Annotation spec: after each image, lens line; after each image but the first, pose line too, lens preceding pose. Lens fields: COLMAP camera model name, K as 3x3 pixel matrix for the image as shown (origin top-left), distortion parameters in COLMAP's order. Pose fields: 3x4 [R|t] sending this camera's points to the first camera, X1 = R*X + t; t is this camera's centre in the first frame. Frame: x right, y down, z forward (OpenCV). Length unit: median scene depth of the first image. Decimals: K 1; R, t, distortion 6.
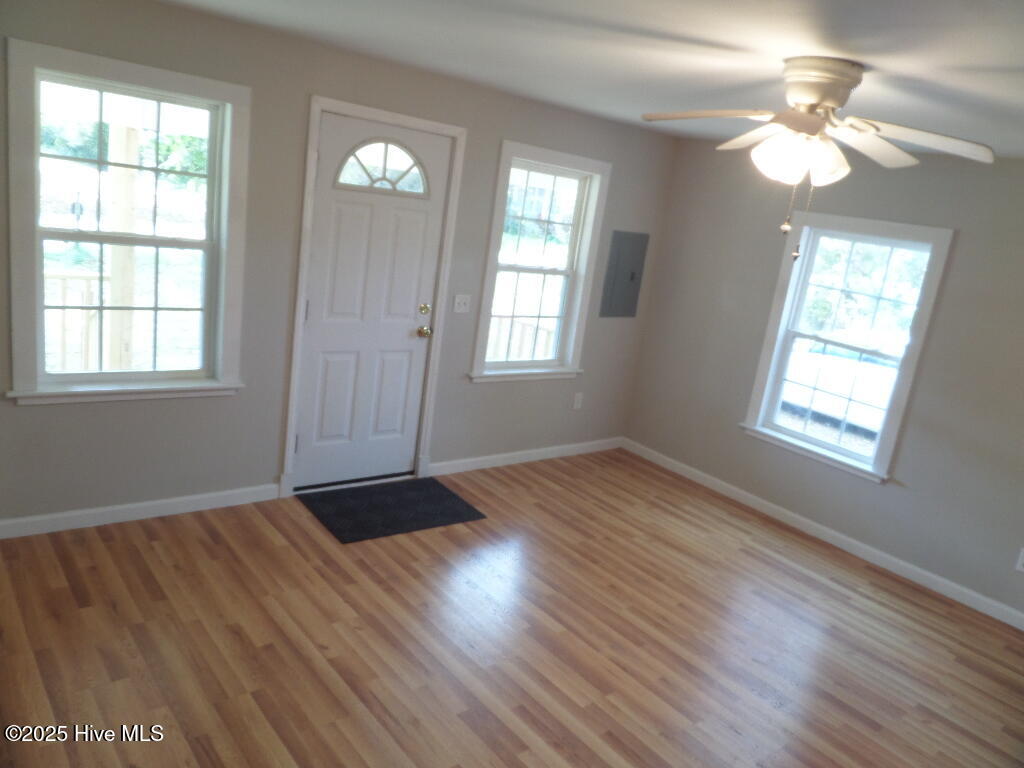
lens RADIAL K [[742.6, 0, 512.0], [0, 742.6, 384.0], [0, 0, 1]] dist [-0.003218, -0.002287]
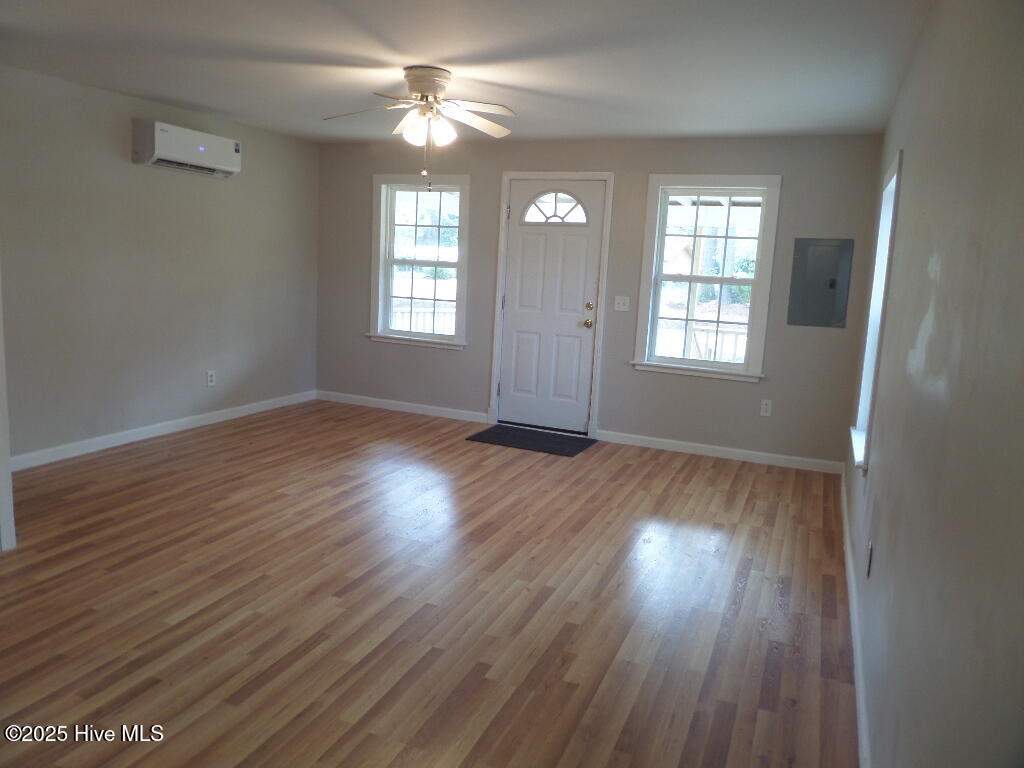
lens RADIAL K [[742.6, 0, 512.0], [0, 742.6, 384.0], [0, 0, 1]] dist [-0.003218, -0.002287]
pose [[0.462077, 0.021120, -0.886588, 1.084953], [-0.200043, 0.976433, -0.080999, 0.186586], [0.863984, 0.214784, 0.455412, 0.305783]]
